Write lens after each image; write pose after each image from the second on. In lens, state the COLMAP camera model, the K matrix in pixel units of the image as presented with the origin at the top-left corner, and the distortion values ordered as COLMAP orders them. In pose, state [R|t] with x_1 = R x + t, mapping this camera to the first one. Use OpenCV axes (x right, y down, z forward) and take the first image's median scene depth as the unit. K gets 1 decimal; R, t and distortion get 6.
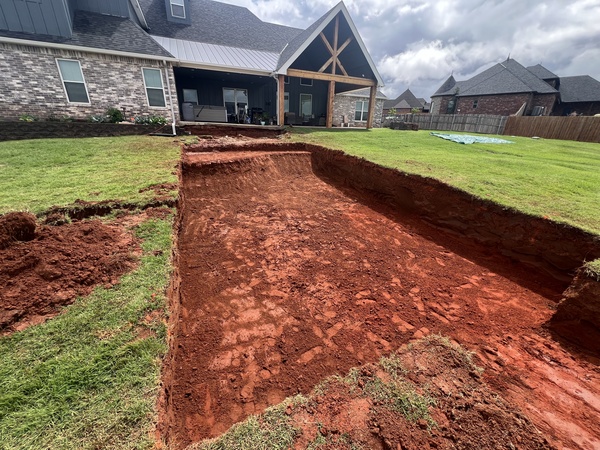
lens RADIAL K [[242.6, 0, 300.8], [0, 242.6, 221.7], [0, 0, 1]] dist [-0.010914, 0.000212]
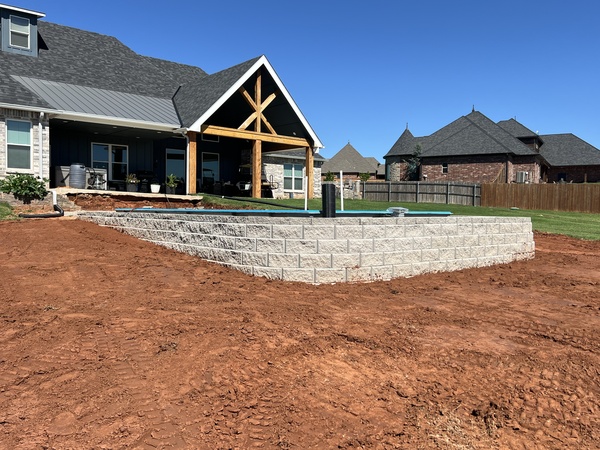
lens RADIAL K [[507.4, 0, 299.8], [0, 507.4, 225.4], [0, 0, 1]] dist [-0.017340, -0.010440]
pose [[0.961021, -0.019933, 0.275755, -0.188729], [0.108669, 0.944356, -0.310456, 0.181263], [-0.254222, 0.328321, 0.909712, -0.397733]]
